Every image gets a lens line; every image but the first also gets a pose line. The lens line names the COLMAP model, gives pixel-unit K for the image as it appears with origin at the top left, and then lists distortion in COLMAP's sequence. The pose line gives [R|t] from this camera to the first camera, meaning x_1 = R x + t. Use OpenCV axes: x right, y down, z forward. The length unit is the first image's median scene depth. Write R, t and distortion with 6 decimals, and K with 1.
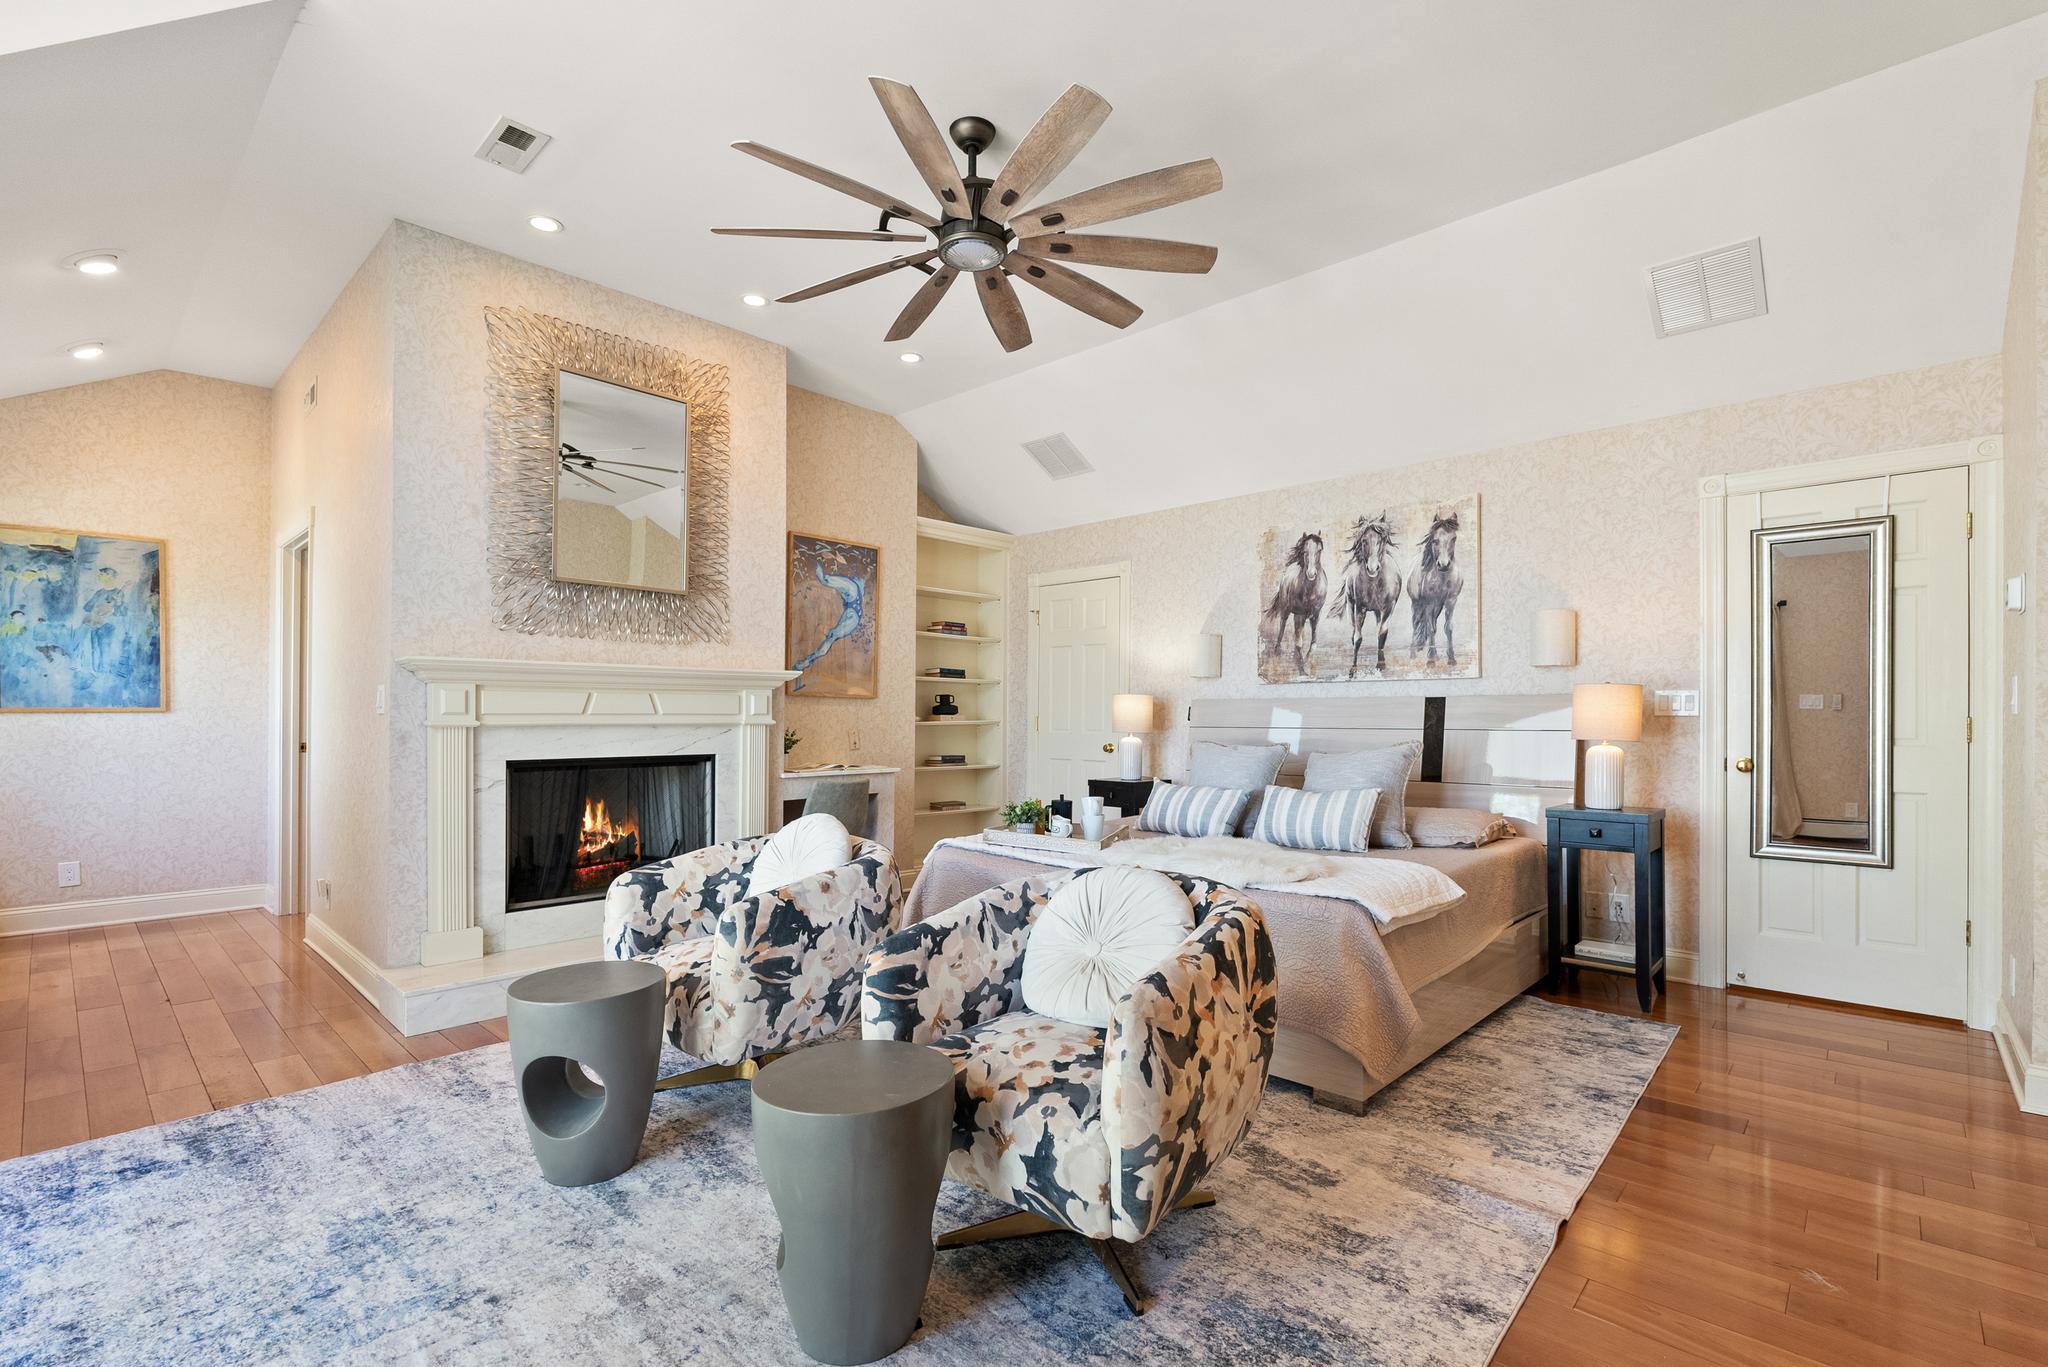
lens RADIAL K [[922.5, 0, 1029.1], [0, 922.5, 718.6], [0, 0, 1]] dist [-0.000469, -0.000111]
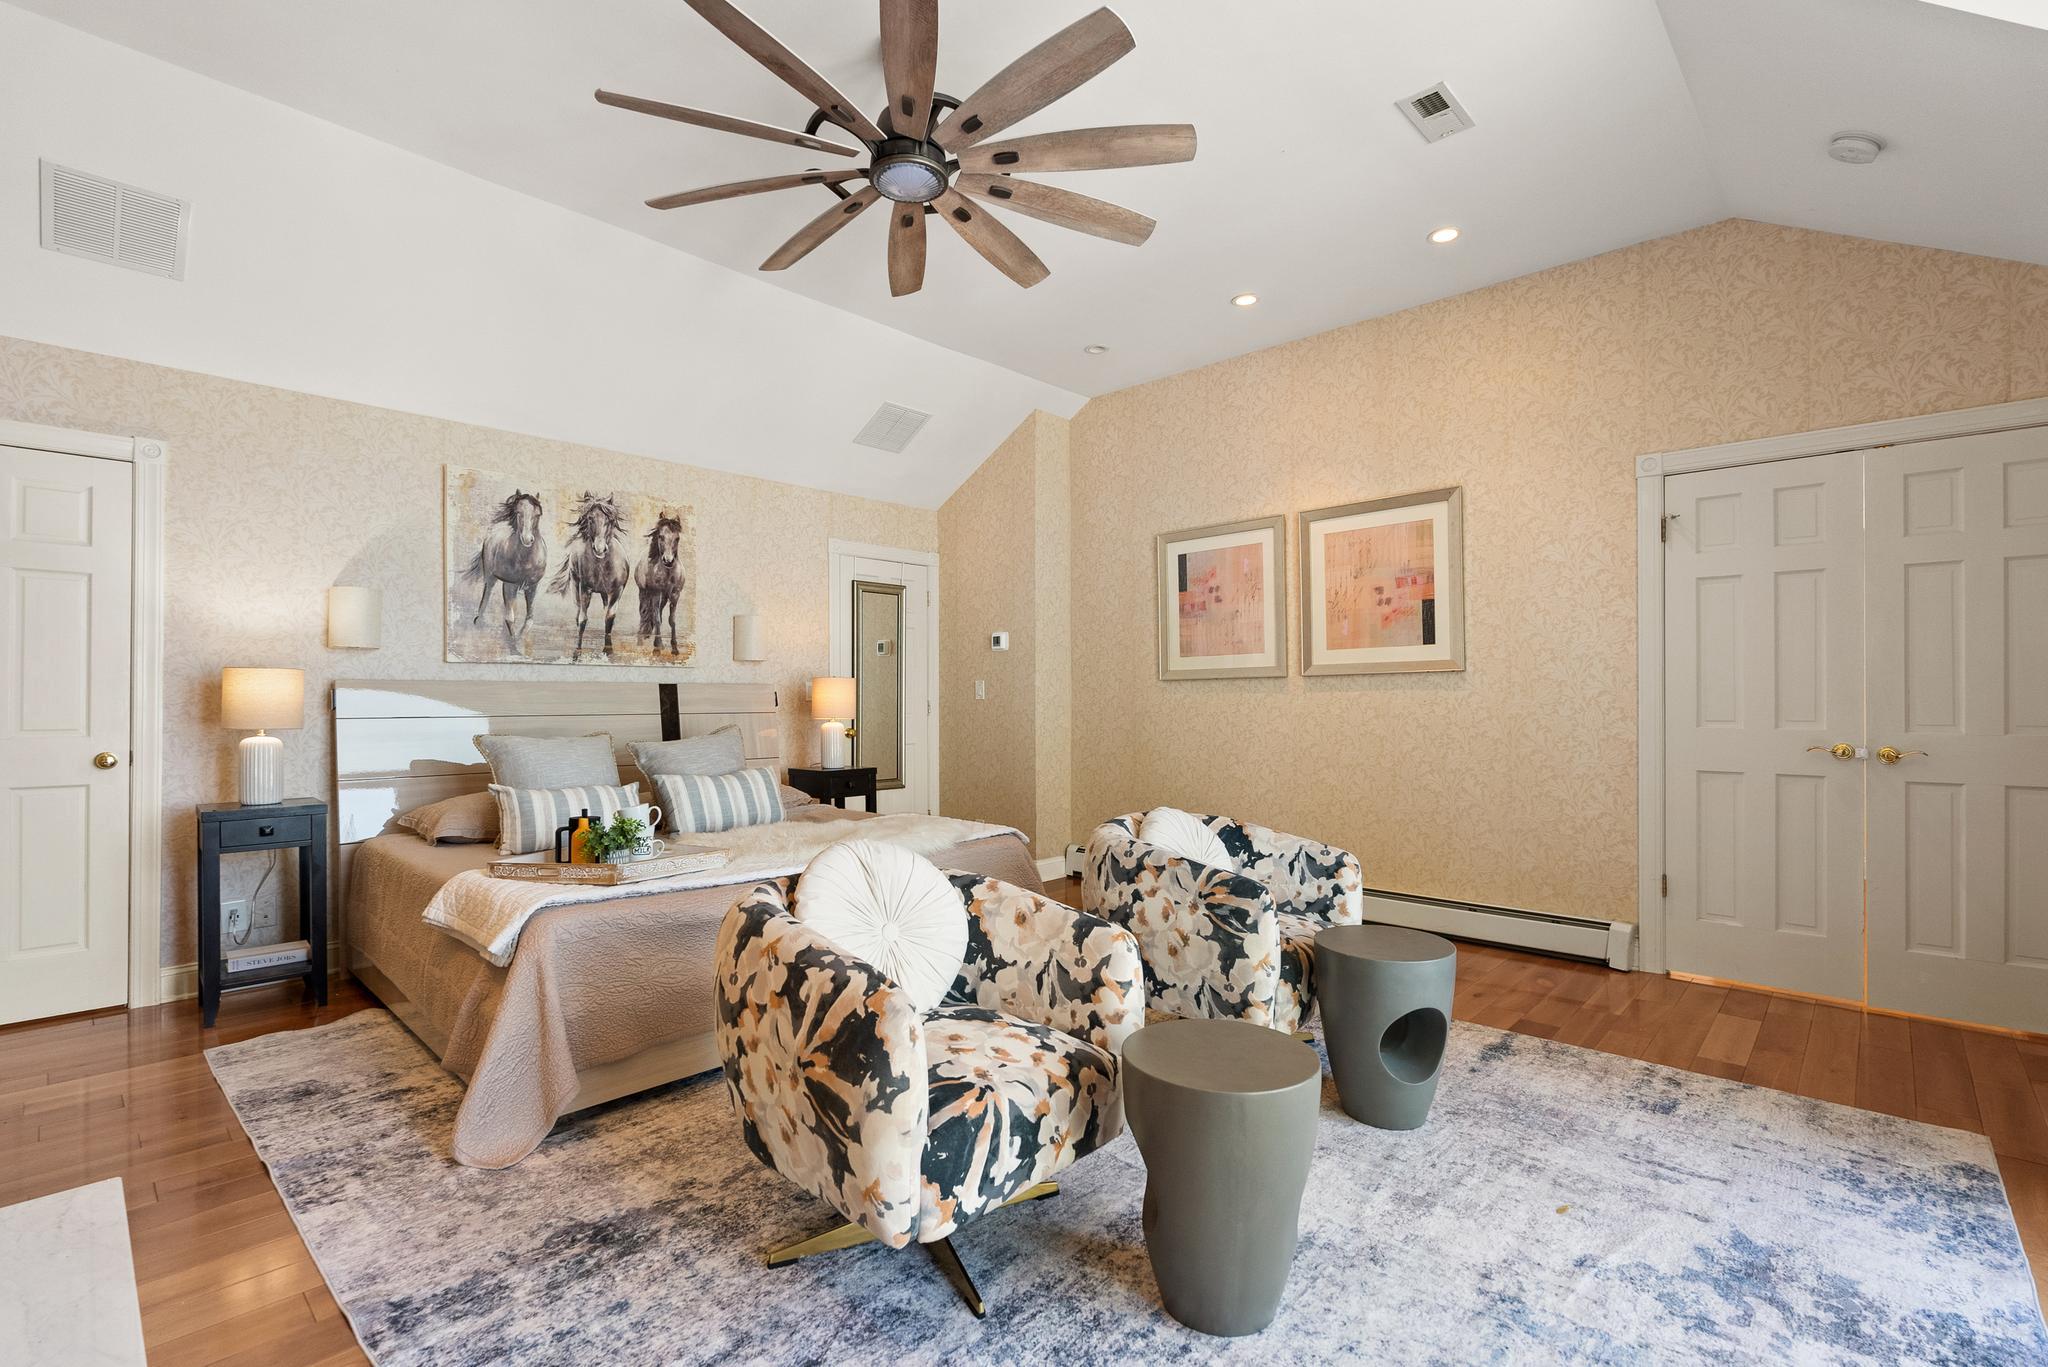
lens RADIAL K [[922.5, 0, 1024.2], [0, 922.5, 690.1], [0, 0, 1]] dist [-0.000469, -0.000111]
pose [[0.007137, 0.010184, 0.999923, -0.590207], [0.008140, 0.999914, -0.010242, -0.001626], [-0.999941, 0.008213, 0.007054, 0.550810]]
